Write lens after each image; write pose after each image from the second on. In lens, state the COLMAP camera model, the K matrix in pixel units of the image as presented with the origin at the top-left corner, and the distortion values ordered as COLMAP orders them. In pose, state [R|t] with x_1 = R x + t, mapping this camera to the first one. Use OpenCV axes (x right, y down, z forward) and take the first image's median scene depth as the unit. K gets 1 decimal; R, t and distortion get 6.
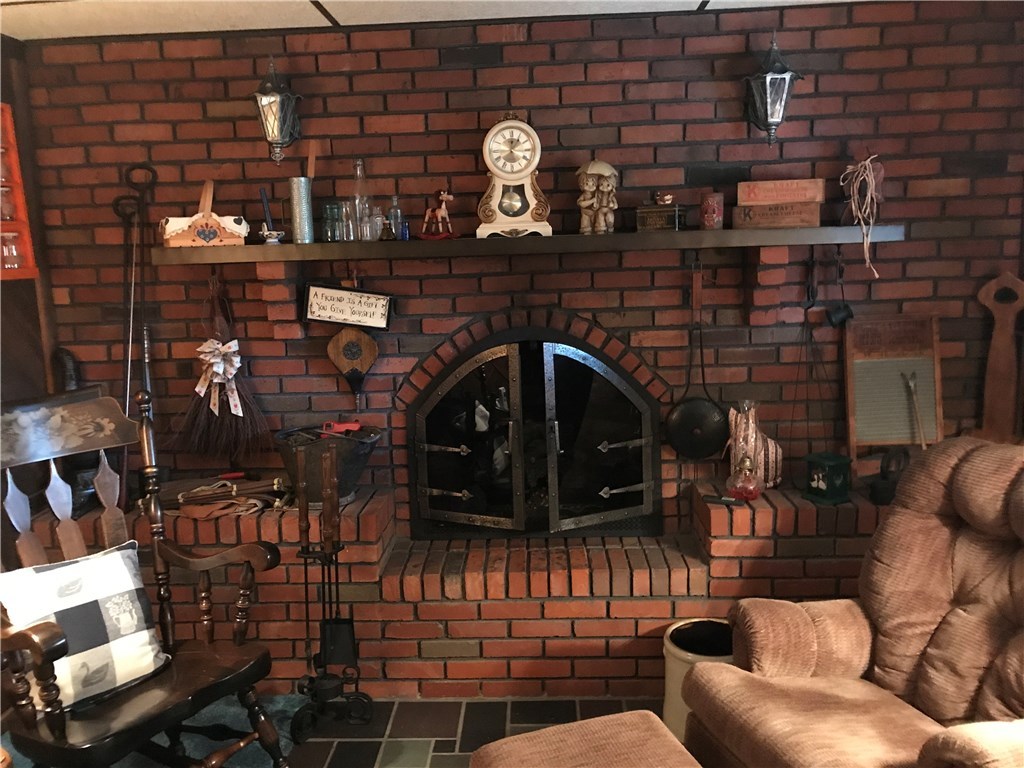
lens RADIAL K [[843.0, 0, 506.1], [0, 843.0, 380.3], [0, 0, 1]] dist [0.029878, -0.034999]
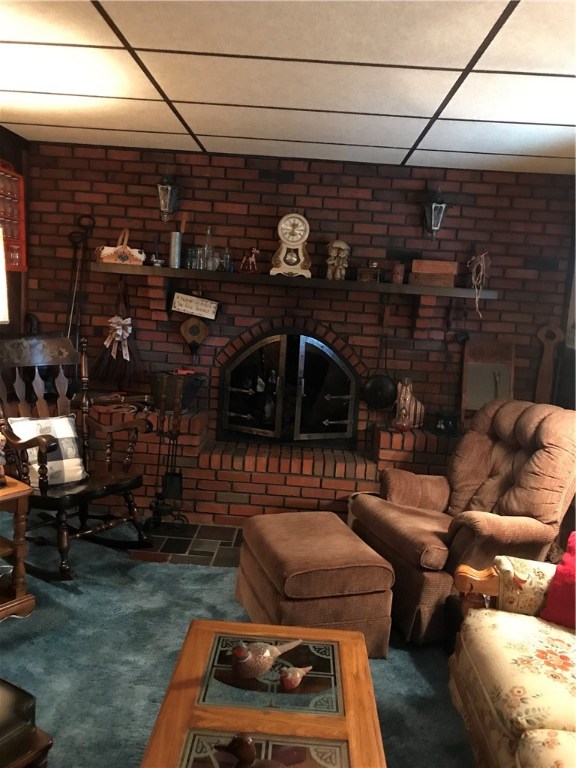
lens RADIAL K [[632.3, 0, 289.5], [0, 632.3, 386.5], [0, 0, 1]] dist [0.029878, -0.034999]
pose [[0.994733, 0.099332, 0.025276, -0.002790], [-0.098993, 0.994985, -0.014319, 0.086206], [-0.026571, 0.011741, 0.999578, -0.364527]]
